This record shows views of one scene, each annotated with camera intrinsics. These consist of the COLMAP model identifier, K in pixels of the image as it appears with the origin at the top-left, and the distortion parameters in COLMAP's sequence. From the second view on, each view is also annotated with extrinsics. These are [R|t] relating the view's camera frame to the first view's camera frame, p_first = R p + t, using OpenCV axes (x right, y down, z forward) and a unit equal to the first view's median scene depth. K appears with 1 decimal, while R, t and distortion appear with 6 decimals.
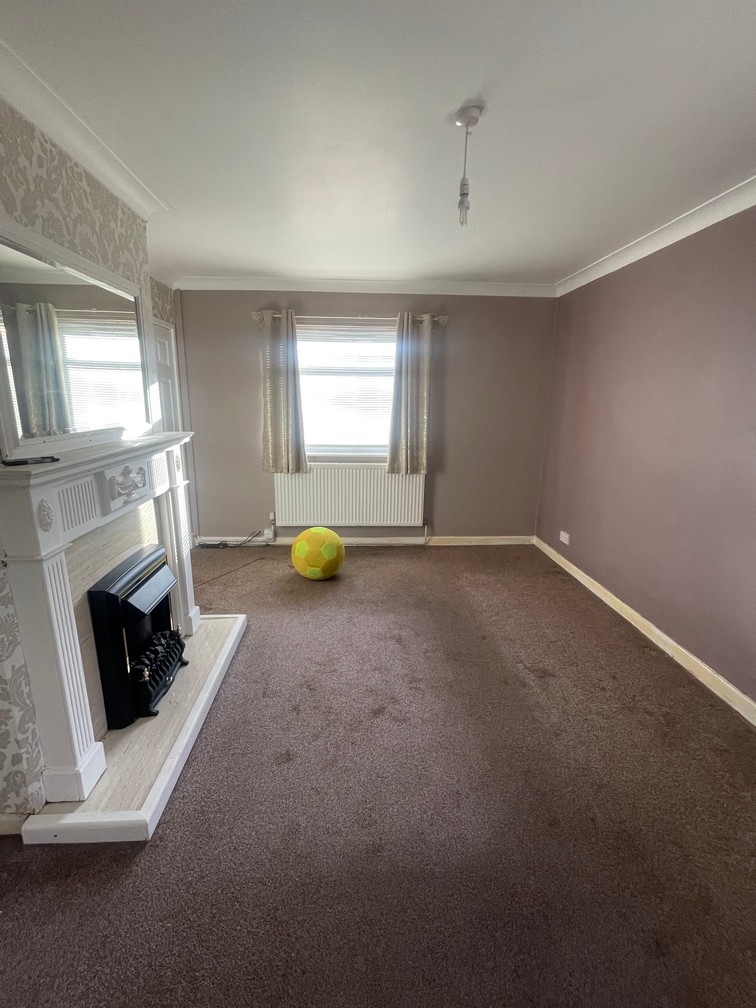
lens RADIAL K [[443.2, 0, 372.5], [0, 443.2, 502.1], [0, 0, 1]] dist [-0.000126, 0.000715]
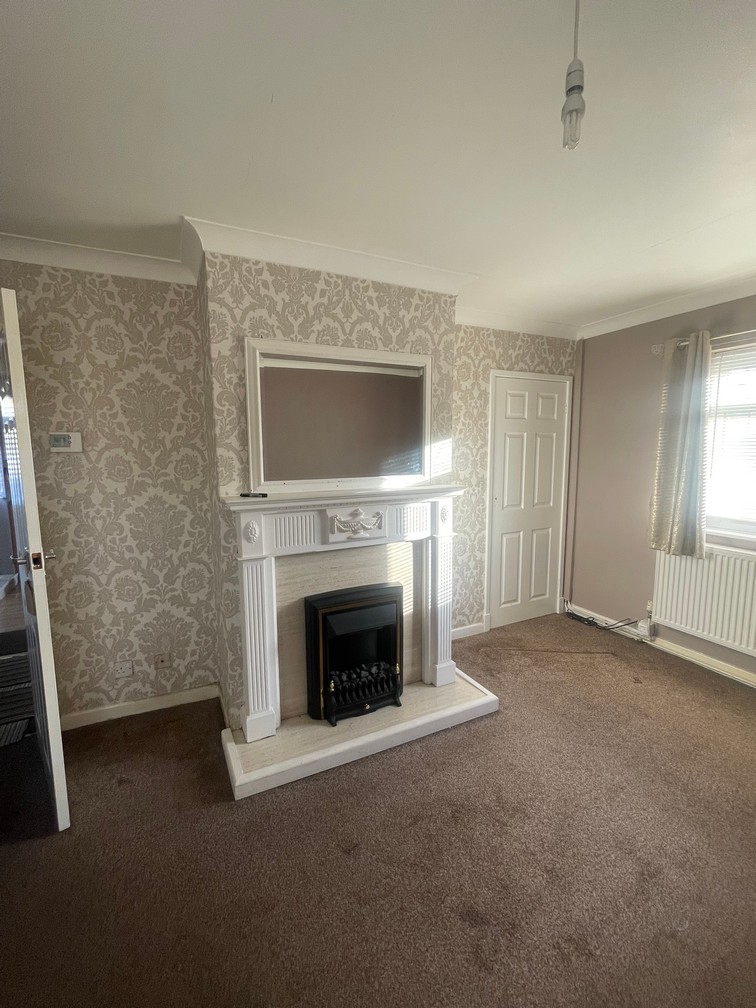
lens RADIAL K [[443.2, 0, 372.5], [0, 443.2, 502.1], [0, 0, 1]] dist [-0.000126, 0.000715]
pose [[0.395233, 0.100386, -0.913079, 0.388149], [-0.203417, 0.978897, 0.019571, -0.091127], [0.895775, 0.178001, 0.407312, 0.376996]]
